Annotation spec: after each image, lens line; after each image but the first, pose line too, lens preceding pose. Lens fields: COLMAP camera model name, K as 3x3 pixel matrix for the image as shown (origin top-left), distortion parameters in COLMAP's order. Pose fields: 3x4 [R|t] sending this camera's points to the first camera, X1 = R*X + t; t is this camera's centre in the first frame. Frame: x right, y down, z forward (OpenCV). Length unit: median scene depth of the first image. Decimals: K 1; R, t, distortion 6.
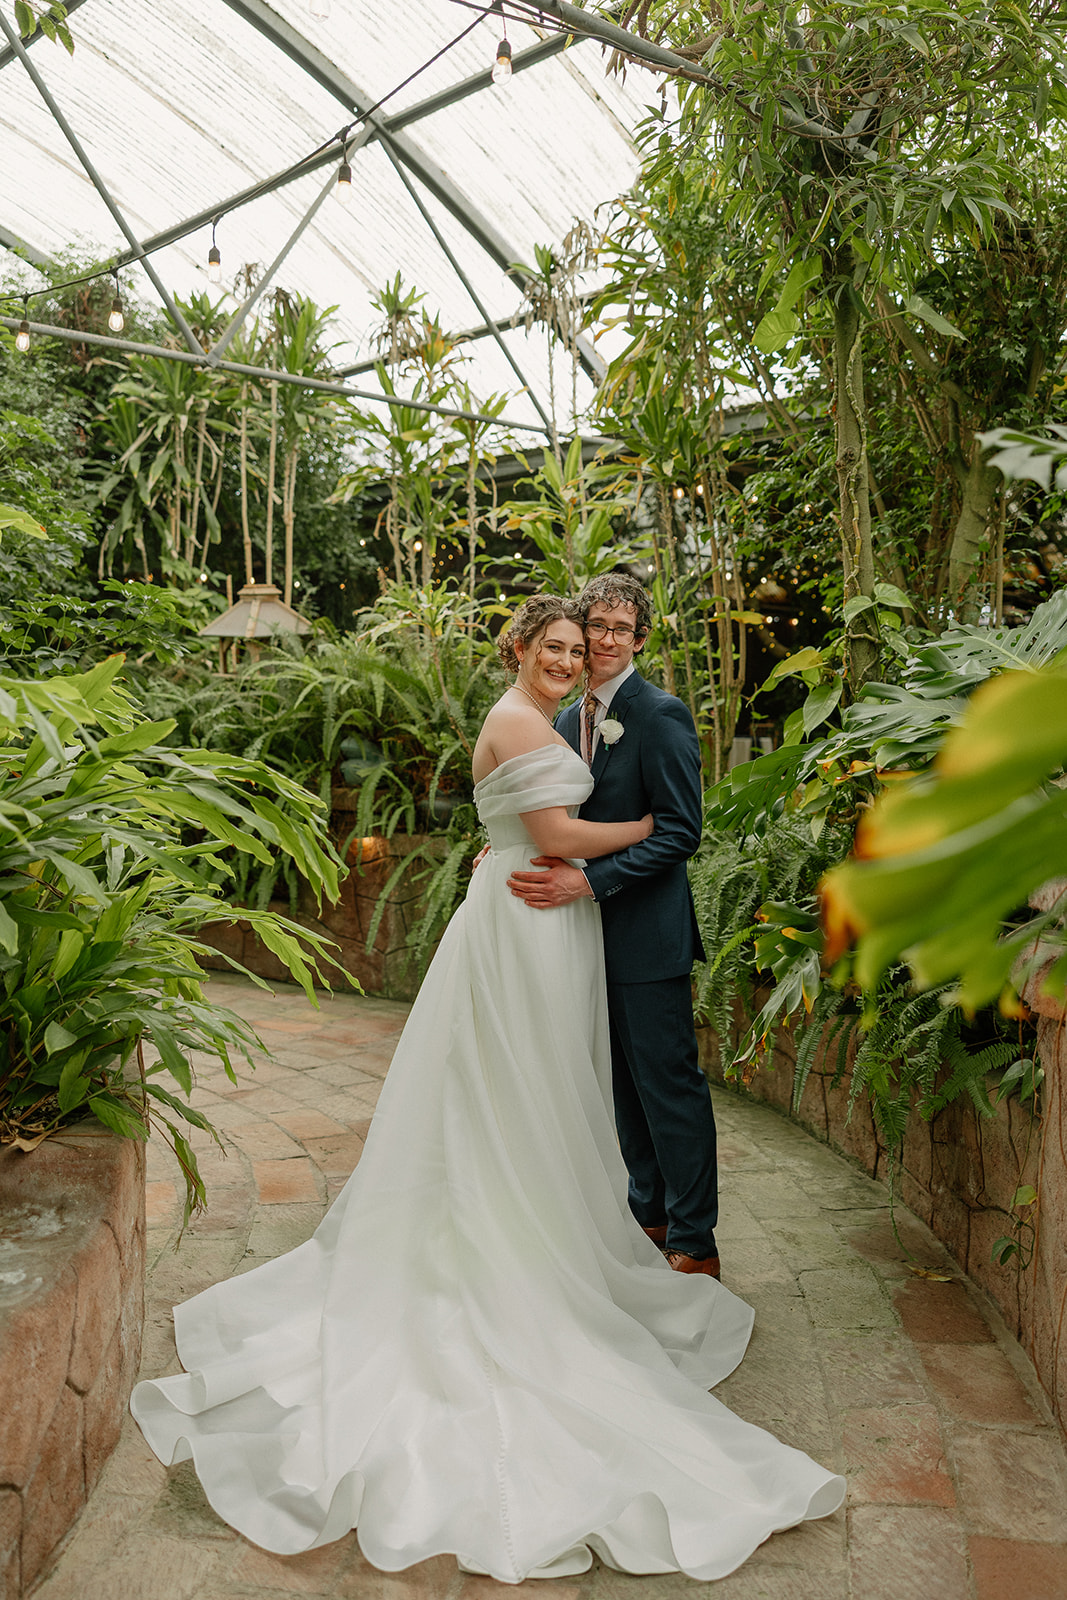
lens RADIAL K [[1391.3, 0, 548.4], [0, 1391.3, 809.2], [0, 0, 1]] dist [-0.033451, 0.005003]
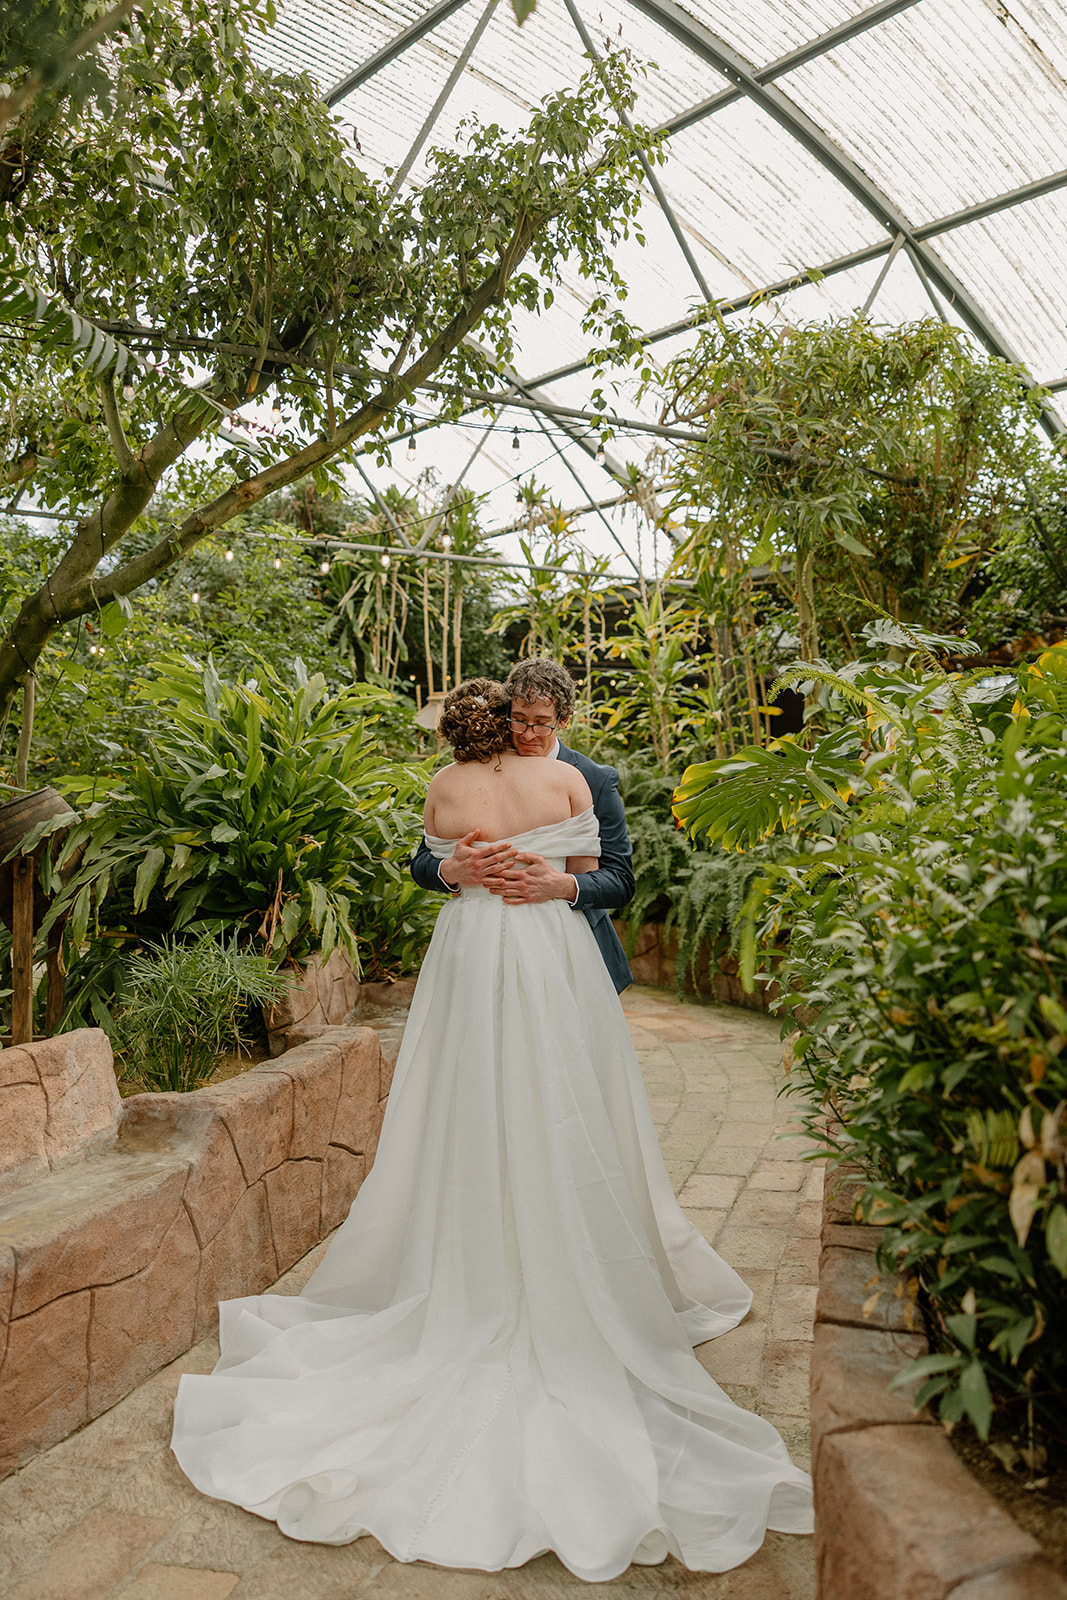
lens RADIAL K [[1429.5, 0, 546.2], [0, 1429.5, 787.9], [0, 0, 1]] dist [0.051117, -0.001683]
pose [[0.996295, -0.023092, -0.082838, 0.025610], [0.017897, 0.997858, -0.062919, 0.039655], [0.084114, 0.061203, 0.994575, -0.555756]]
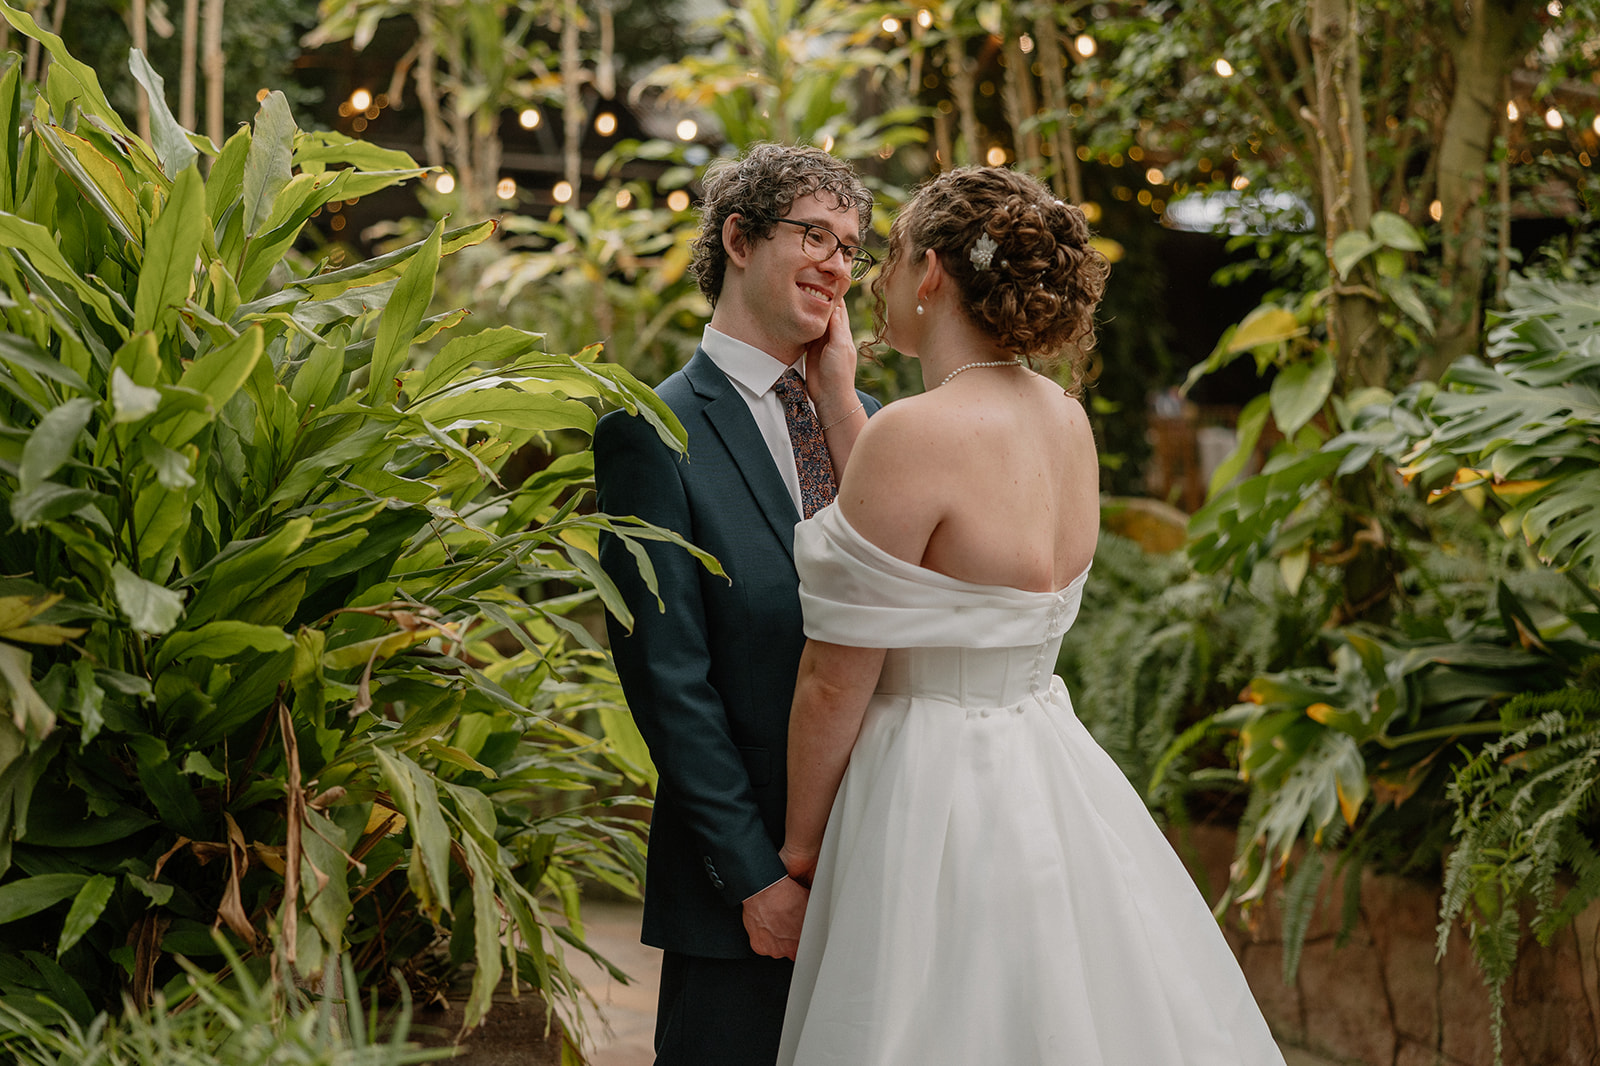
lens RADIAL K [[2891.2, 0, 801.6], [0, 2891.2, 537.6], [0, 0, 1]] dist [-0.023792, 0.000000]
pose [[0.985601, -0.020002, 0.167898, -0.199893], [0.023182, 0.999587, -0.017005, 0.010704], [-0.167489, 0.020652, 0.985658, -0.251492]]
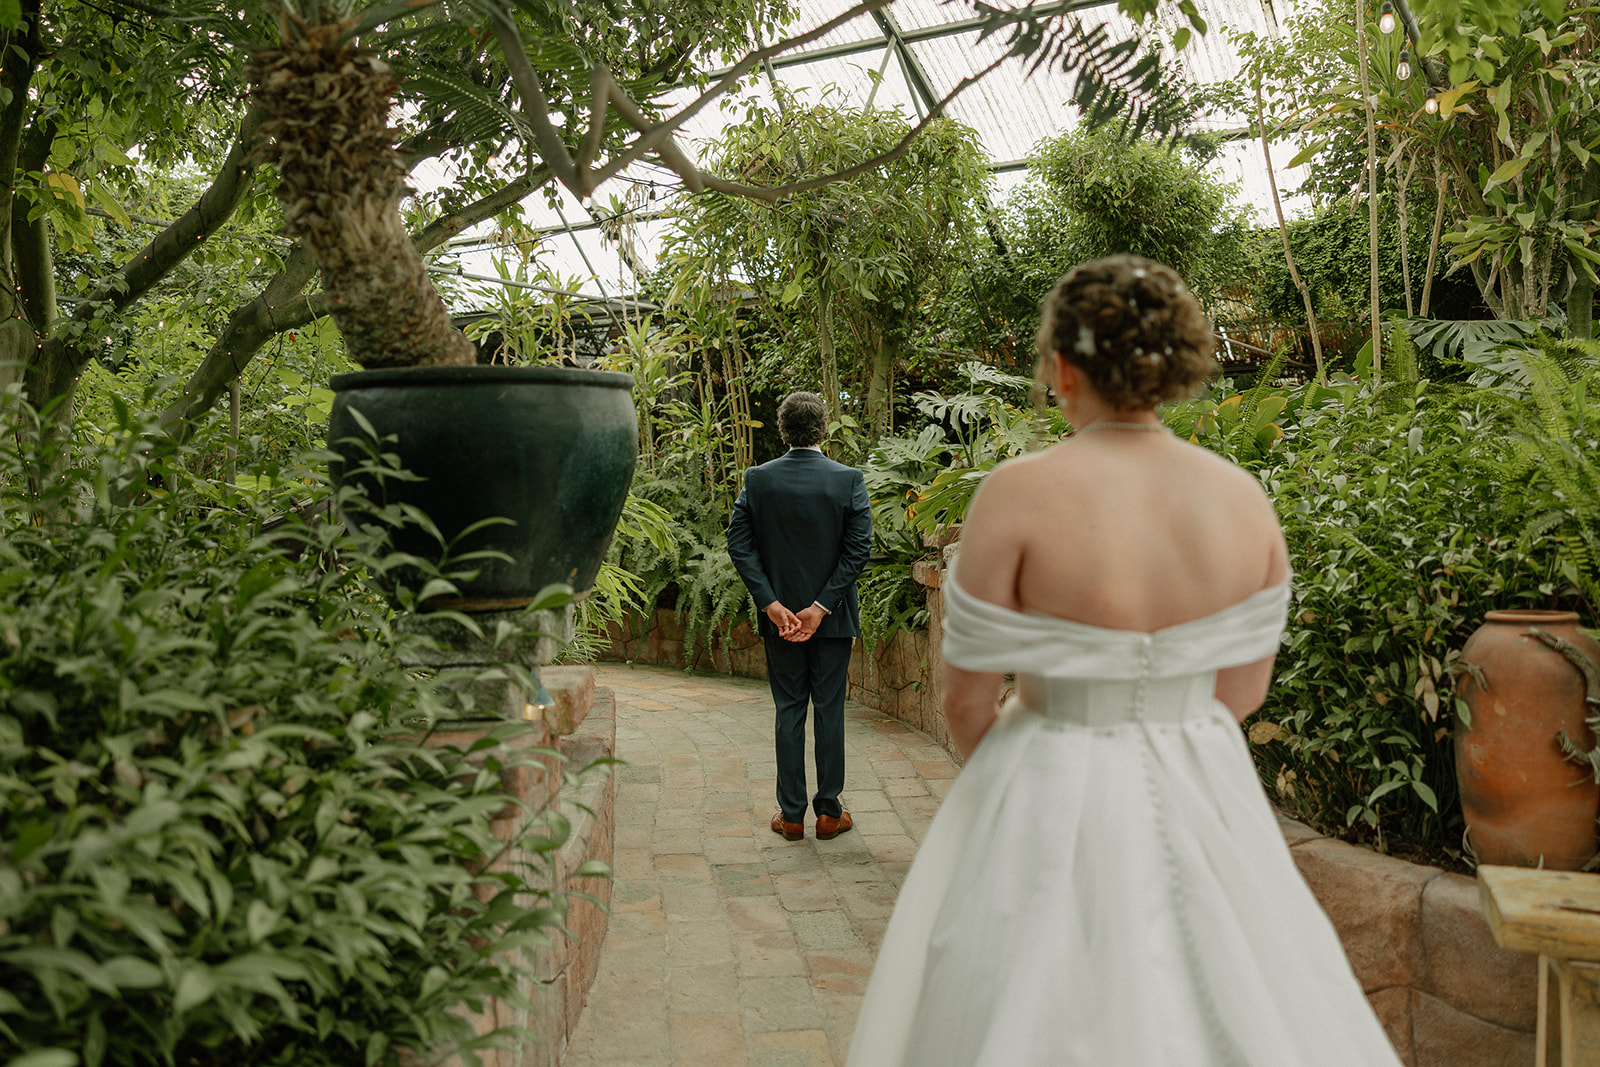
lens RADIAL K [[1429.5, 0, 797.0], [0, 1429.5, 535.8], [0, 0, 1]] dist [0.051117, -0.001683]
pose [[0.960080, -0.025831, 0.278529, -0.303445], [0.033249, 0.999206, -0.021941, 0.045185], [-0.277741, 0.030325, 0.960177, -0.734899]]
